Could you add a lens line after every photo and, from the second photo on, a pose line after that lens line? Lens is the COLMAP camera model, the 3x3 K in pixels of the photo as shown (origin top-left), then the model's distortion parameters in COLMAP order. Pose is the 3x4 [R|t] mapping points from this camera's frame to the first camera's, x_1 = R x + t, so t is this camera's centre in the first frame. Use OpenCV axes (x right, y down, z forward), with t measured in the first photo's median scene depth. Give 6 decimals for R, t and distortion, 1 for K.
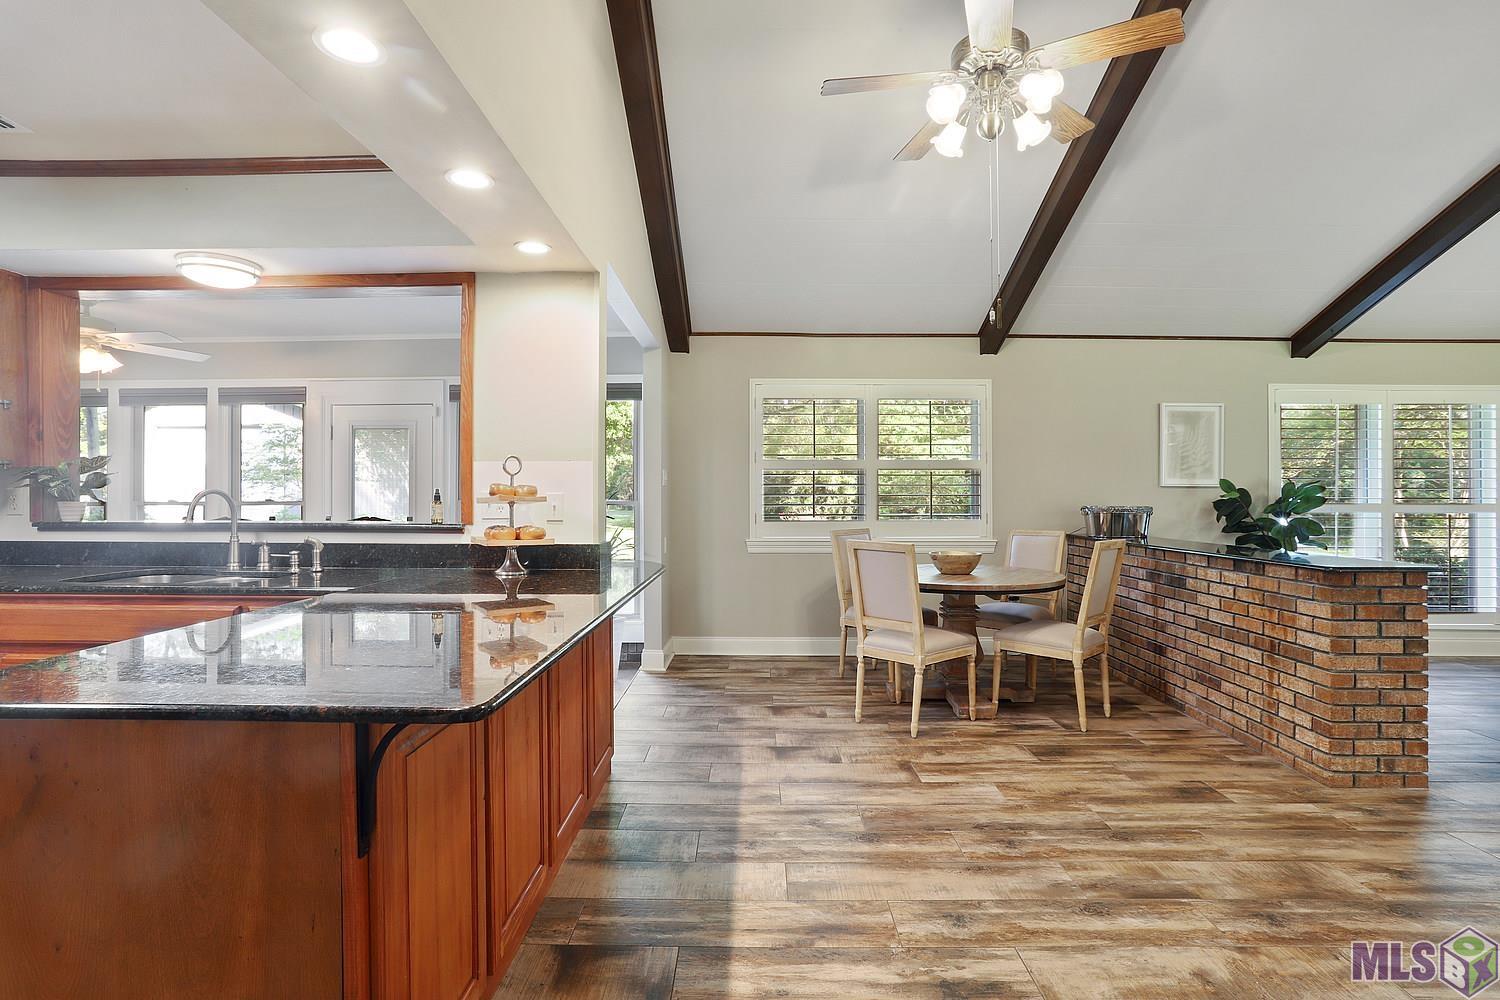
lens RADIAL K [[729.4, 0, 751.5], [0, 729.4, 494.7], [0, 0, 1]] dist [-0.019039, 0.005584]
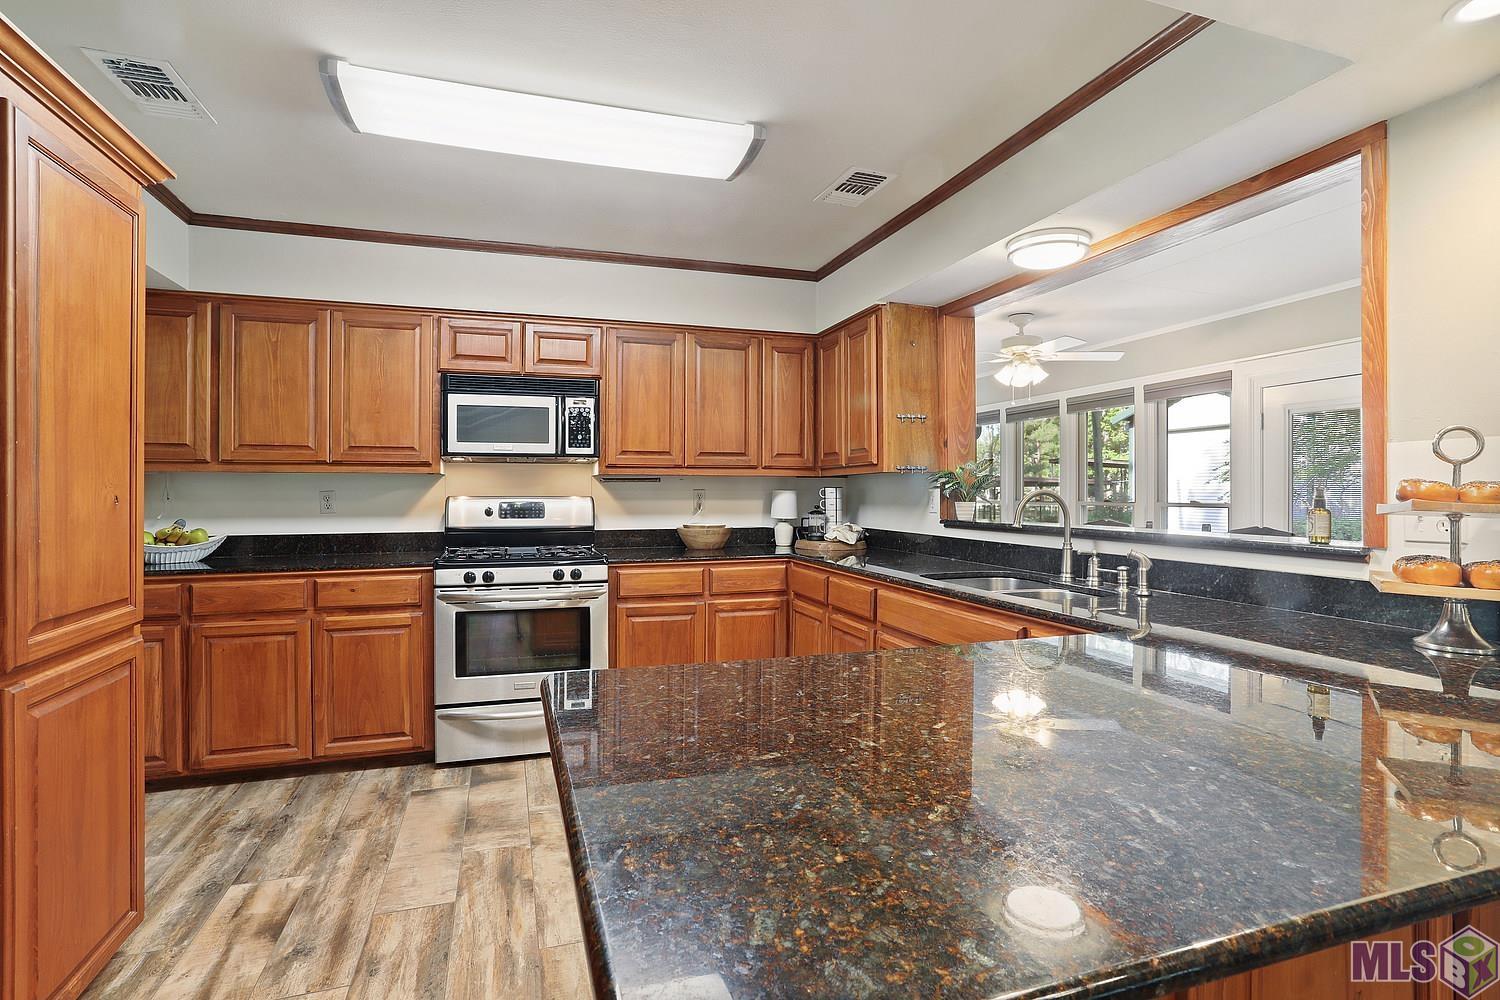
lens RADIAL K [[729.4, 0, 740.7], [0, 729.4, 487.3], [0, 0, 1]] dist [-0.019039, 0.005584]
pose [[0.330978, -0.005323, -0.943624, -0.006483], [-0.005324, 0.999958, -0.007508, -0.002314], [0.943624, 0.007509, 0.330935, 0.329352]]
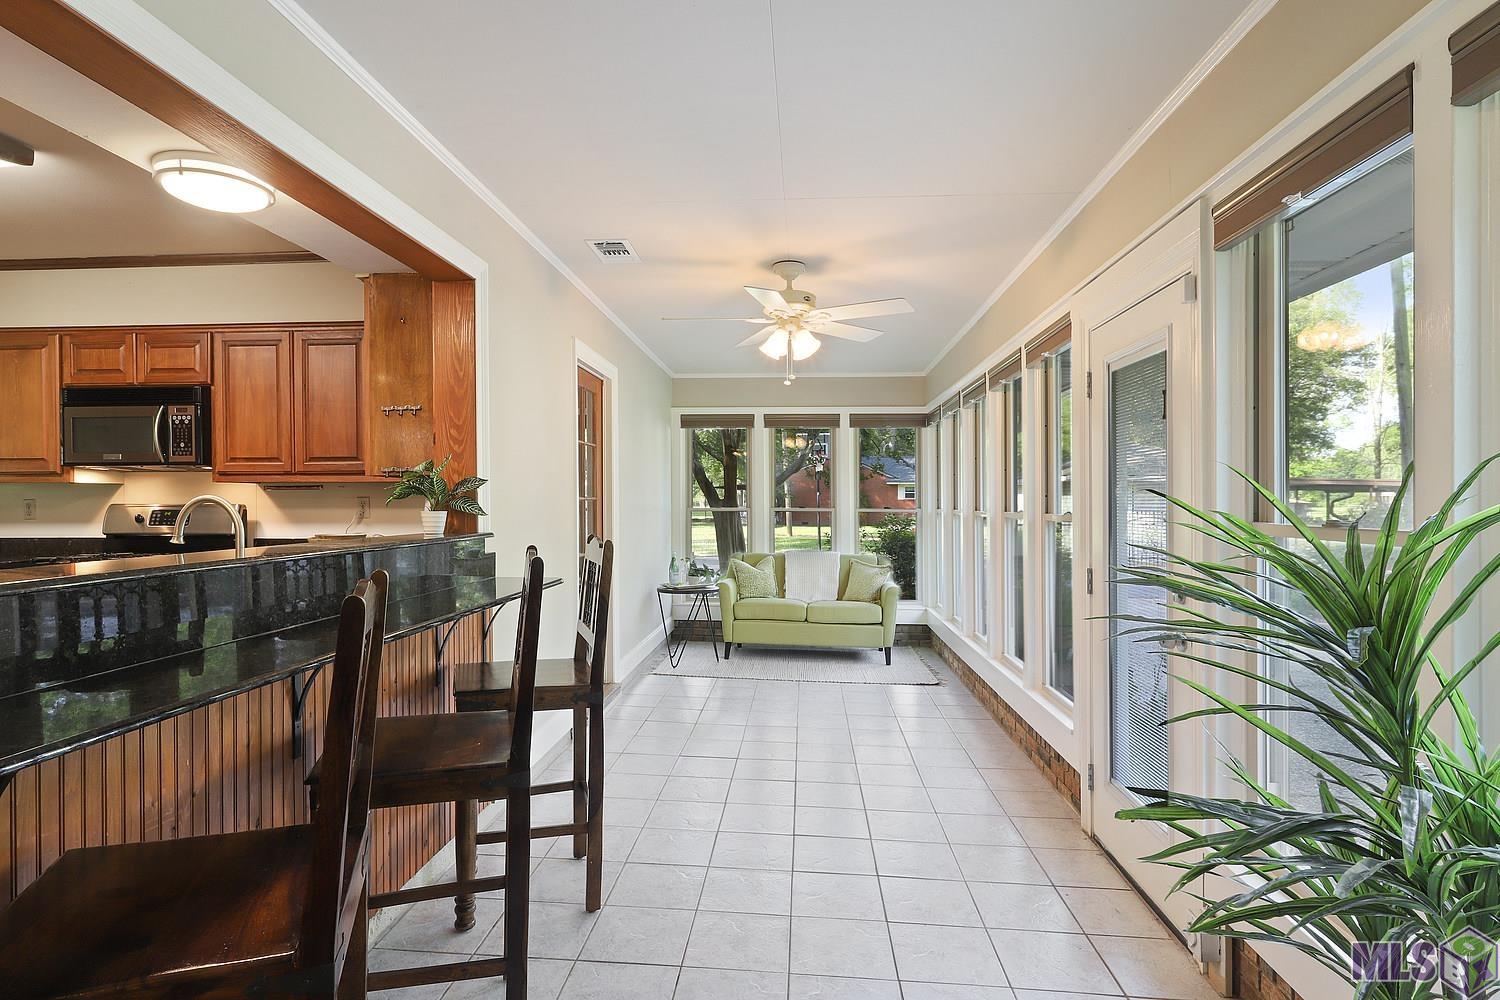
lens RADIAL K [[783.7, 0, 737.8], [0, 783.7, 500.6], [0, 0, 1]] dist [0.003105, 0.000591]
pose [[-0.064336, 0.004553, -0.997918, -0.002149], [-0.002573, 0.999986, 0.004728, -0.009776], [0.997925, 0.002872, -0.064324, 1.393728]]
